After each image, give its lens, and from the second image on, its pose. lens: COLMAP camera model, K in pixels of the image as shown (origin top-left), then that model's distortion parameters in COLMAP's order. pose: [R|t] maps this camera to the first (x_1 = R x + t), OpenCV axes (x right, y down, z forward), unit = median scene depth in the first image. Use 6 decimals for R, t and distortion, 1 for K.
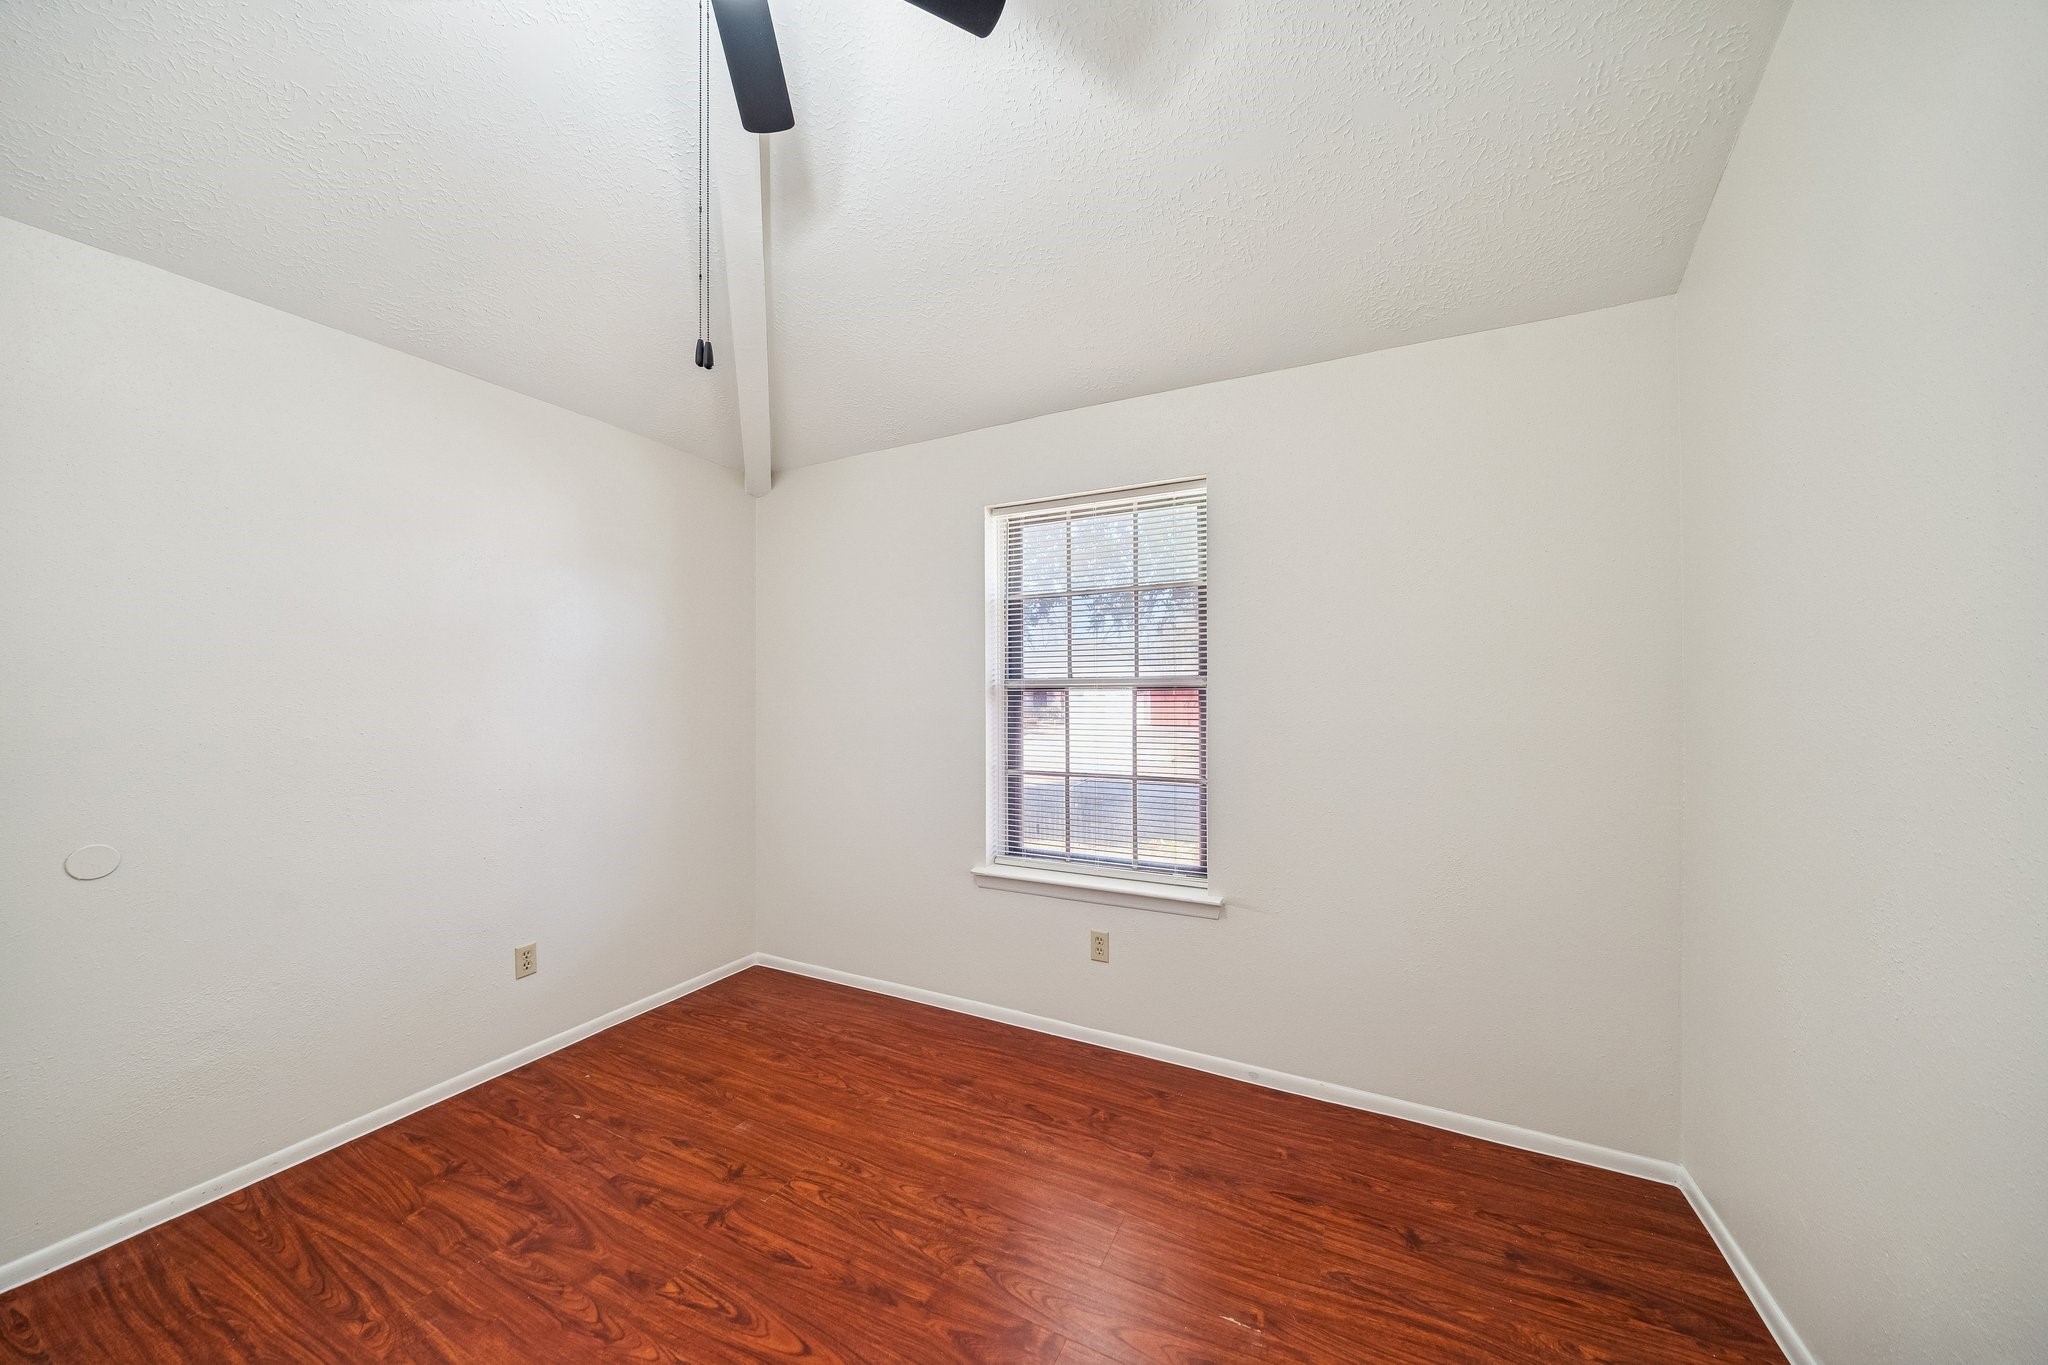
lens RADIAL K [[707.3, 0, 1013.4], [0, 707.3, 691.4], [0, 0, 1]] dist [-0.014453, 0.000407]
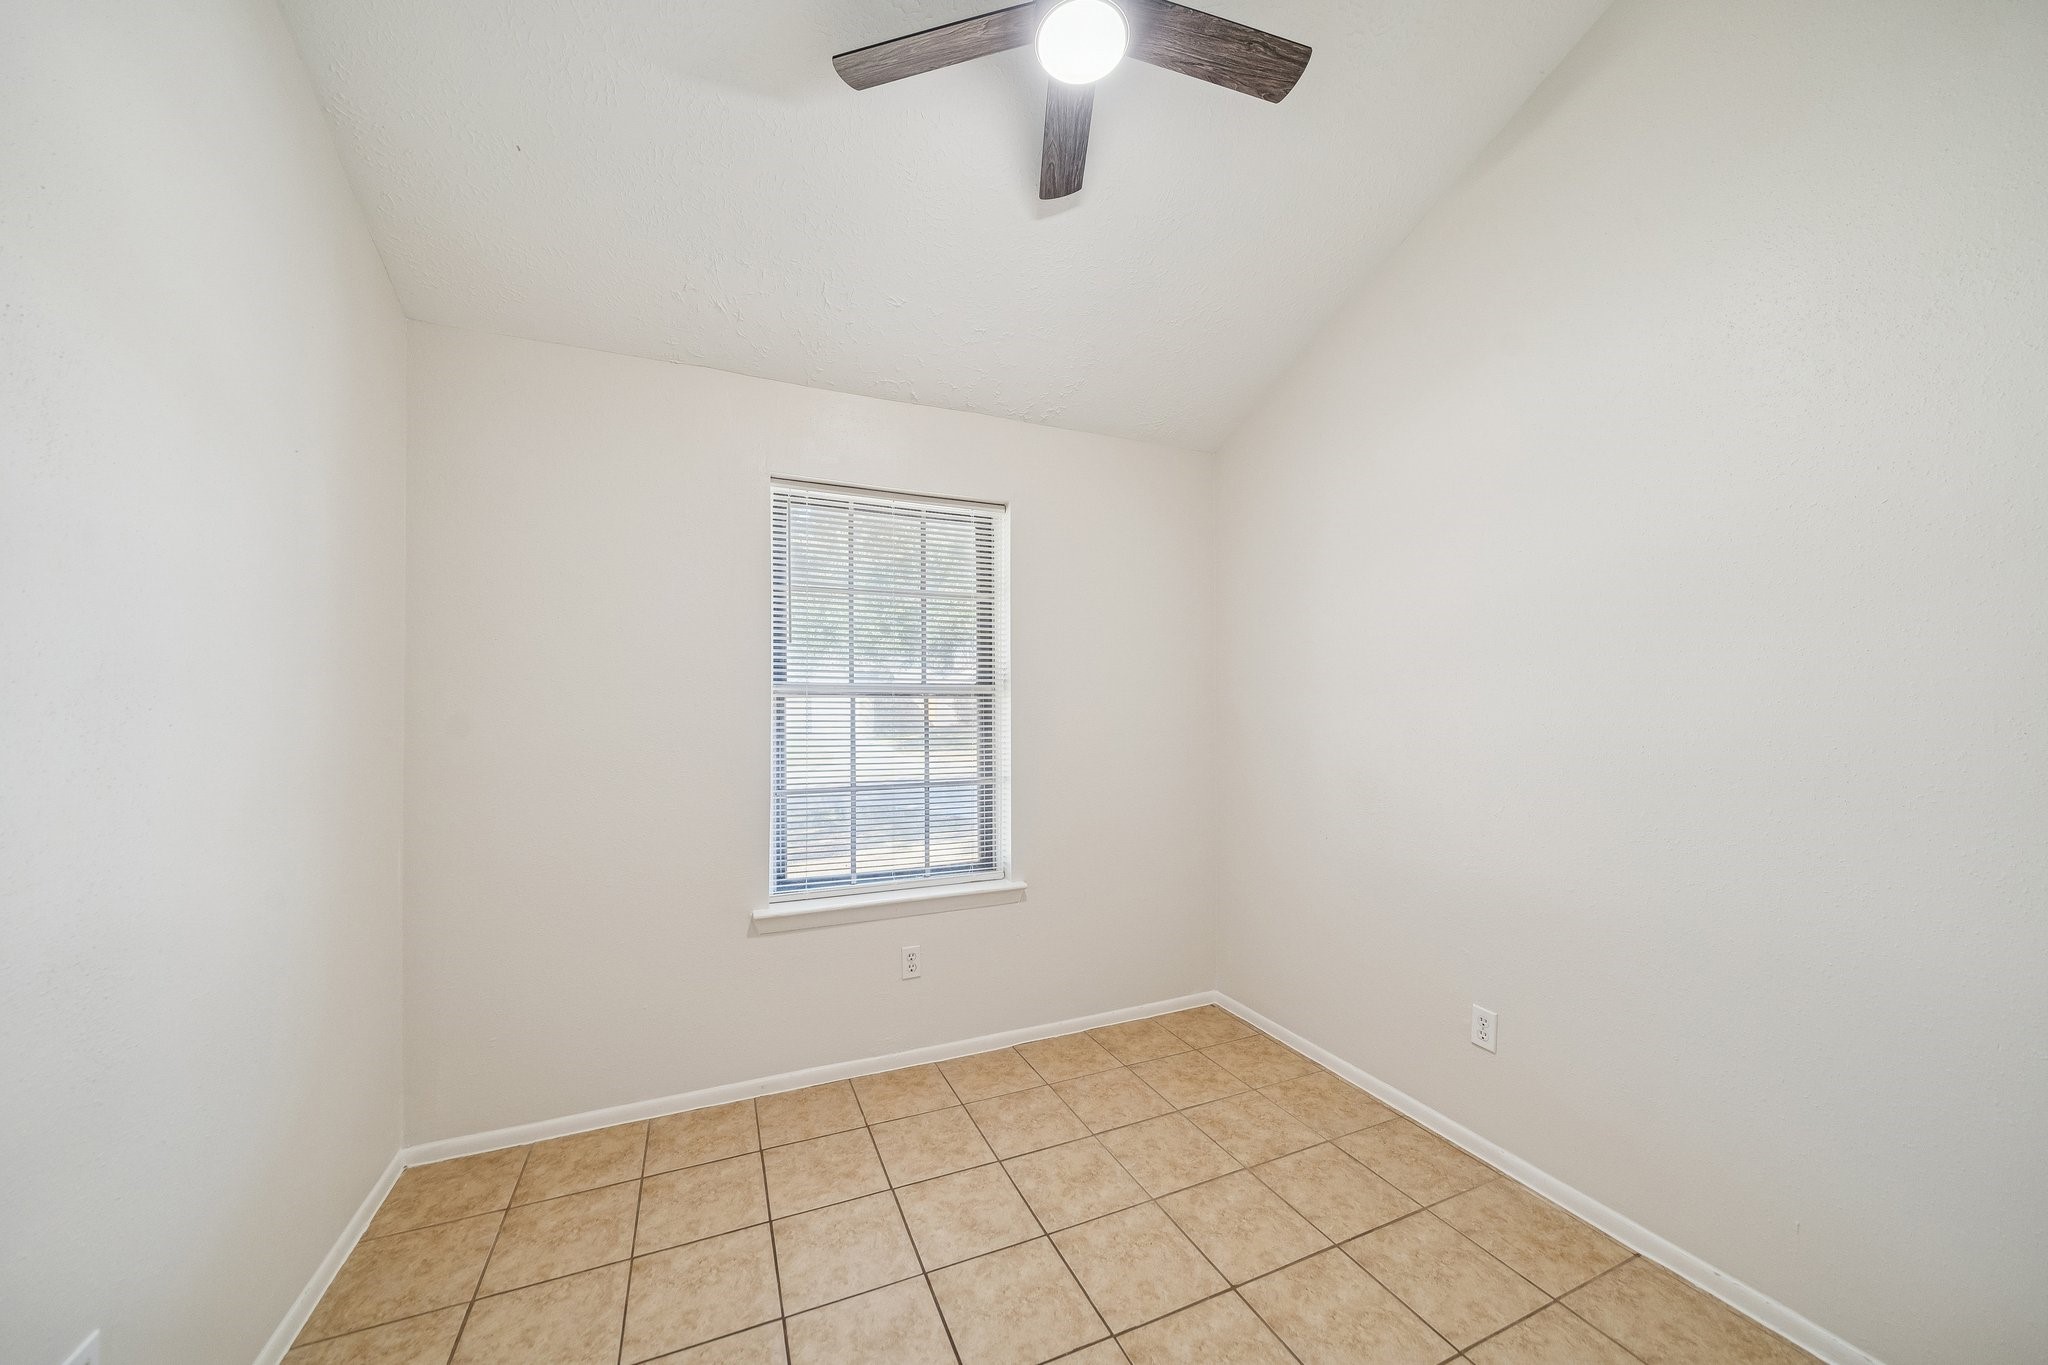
lens RADIAL K [[707.3, 0, 1015.4], [0, 707.3, 688.5], [0, 0, 1]] dist [-0.014453, 0.000407]
pose [[0.630743, 0.014313, 0.775860, -0.517577], [-0.003516, 0.999872, -0.015587, 0.002502], [-0.775984, 0.007103, 0.630712, 0.264805]]
